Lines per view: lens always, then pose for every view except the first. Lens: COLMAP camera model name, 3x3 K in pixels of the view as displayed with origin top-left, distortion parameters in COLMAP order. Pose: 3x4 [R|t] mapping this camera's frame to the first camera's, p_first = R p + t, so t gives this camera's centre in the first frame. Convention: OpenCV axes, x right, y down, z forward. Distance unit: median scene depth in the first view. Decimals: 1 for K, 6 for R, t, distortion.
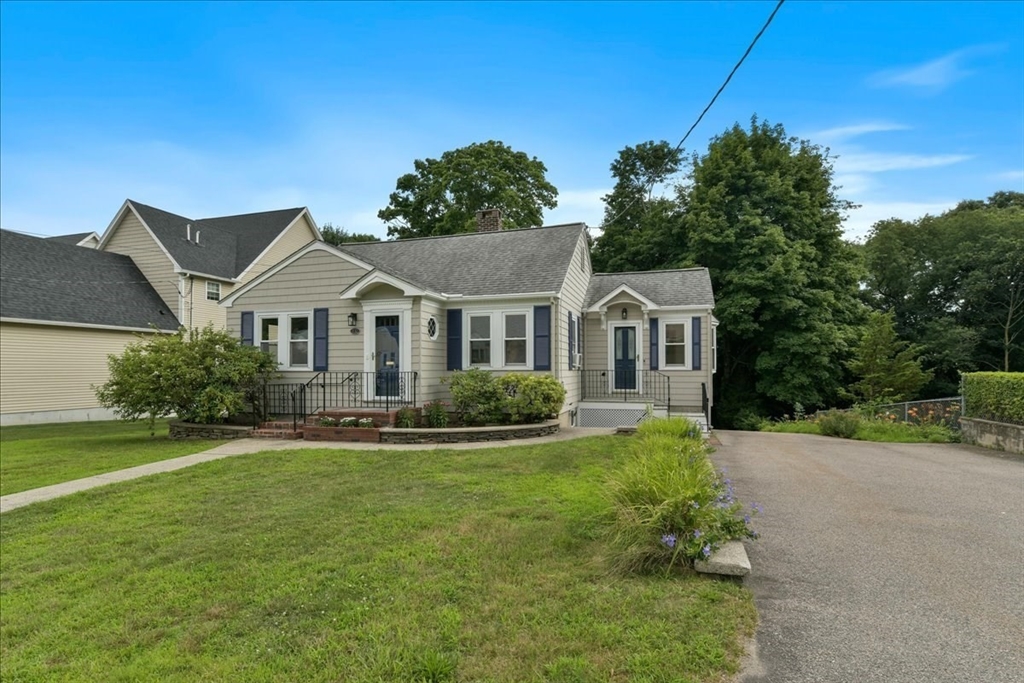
lens RADIAL K [[496.1, 0, 507.5], [0, 496.1, 369.1], [0, 0, 1]] dist [-0.010074, -0.000485]
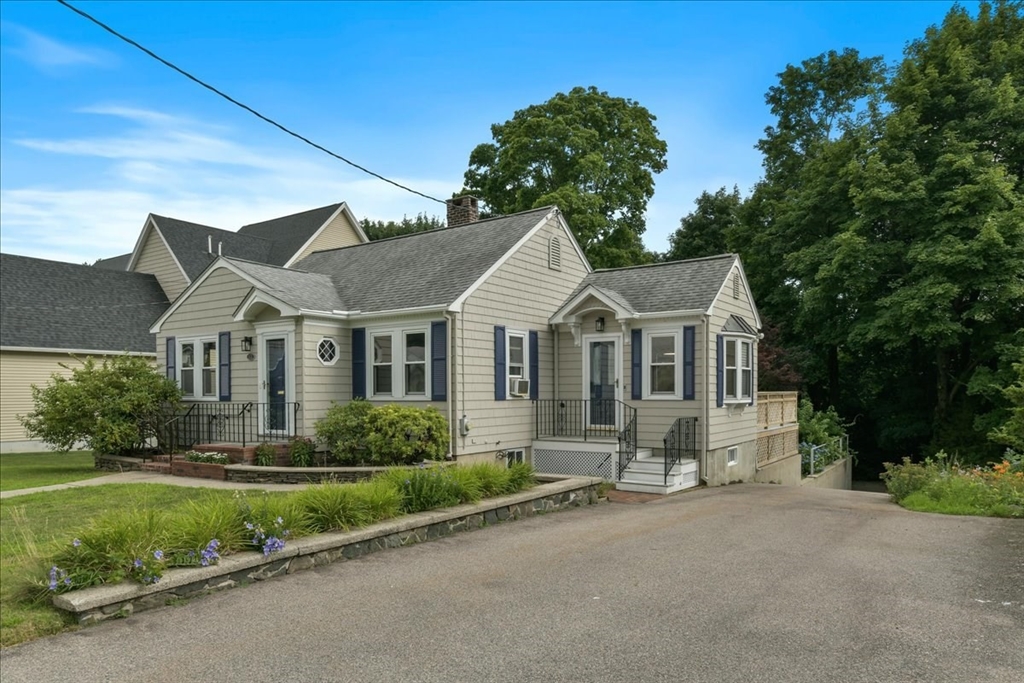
lens RADIAL K [[668.4, 0, 508.2], [0, 668.4, 413.4], [0, 0, 1]] dist [-0.002394, 0.000393]
pose [[0.951670, 0.008009, -0.307017, 0.430763], [0.002282, 0.999448, 0.033145, -0.011120], [0.307113, -0.032244, 0.951127, -0.011374]]
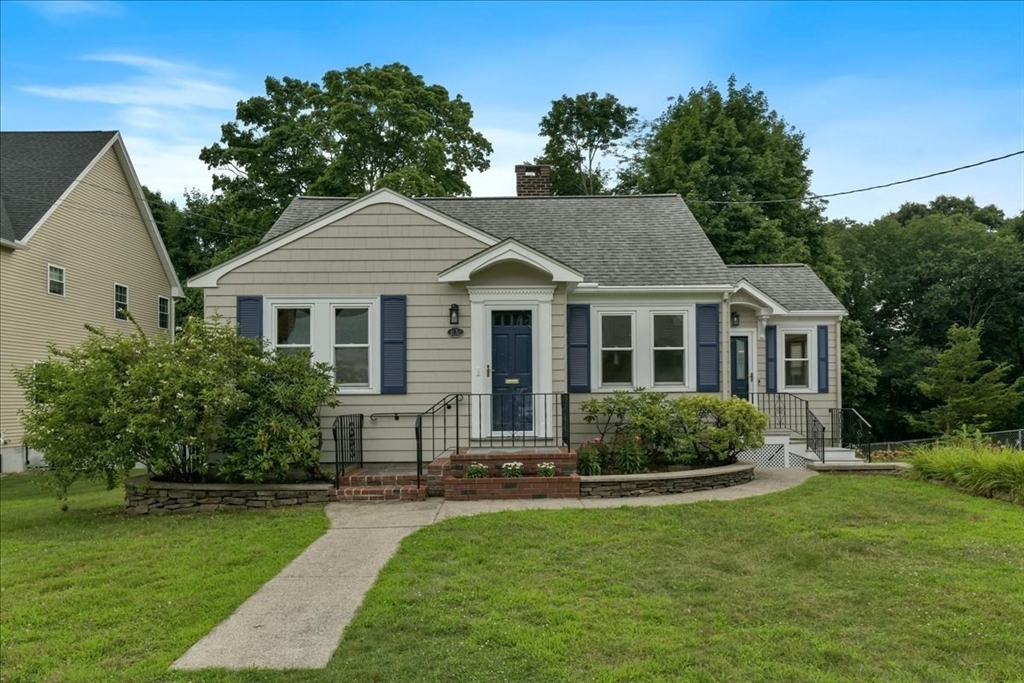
lens RADIAL K [[698.7, 0, 494.8], [0, 698.7, 398.2], [0, 0, 1]] dist [-0.004840, 0.001286]
pose [[0.956276, -0.003435, 0.292445, -0.445405], [0.004089, 0.999990, -0.001627, 0.010225], [-0.292436, 0.002752, 0.956281, 0.088168]]
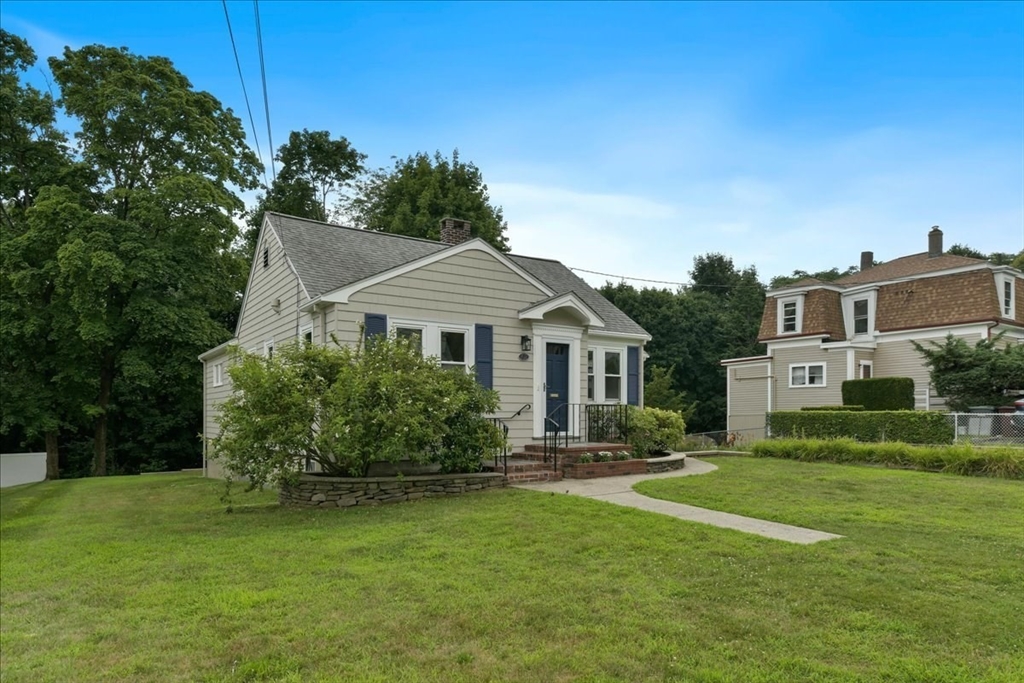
lens RADIAL K [[668.4, 0, 508.2], [0, 668.4, 413.4], [0, 0, 1]] dist [-0.002394, 0.000393]
pose [[0.621406, 0.008401, 0.783444, -1.035294], [0.000160, 0.999941, -0.010850, 0.028365], [-0.783489, 0.006868, 0.621368, 0.257470]]
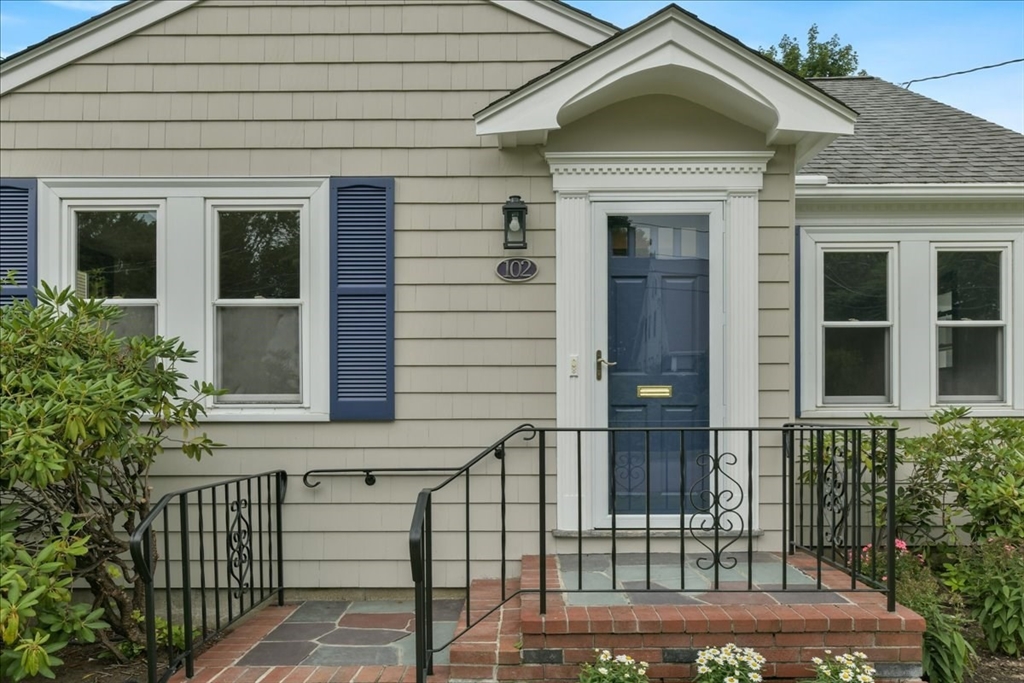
lens RADIAL K [[705.6, 0, 509.1], [0, 705.6, 420.8], [0, 0, 1]] dist [-0.003723, -0.002616]
pose [[0.954509, -0.001633, 0.298177, -0.356960], [0.001915, 0.999998, -0.000655, 0.003581], [-0.298176, 0.001197, 0.954510, 0.542432]]
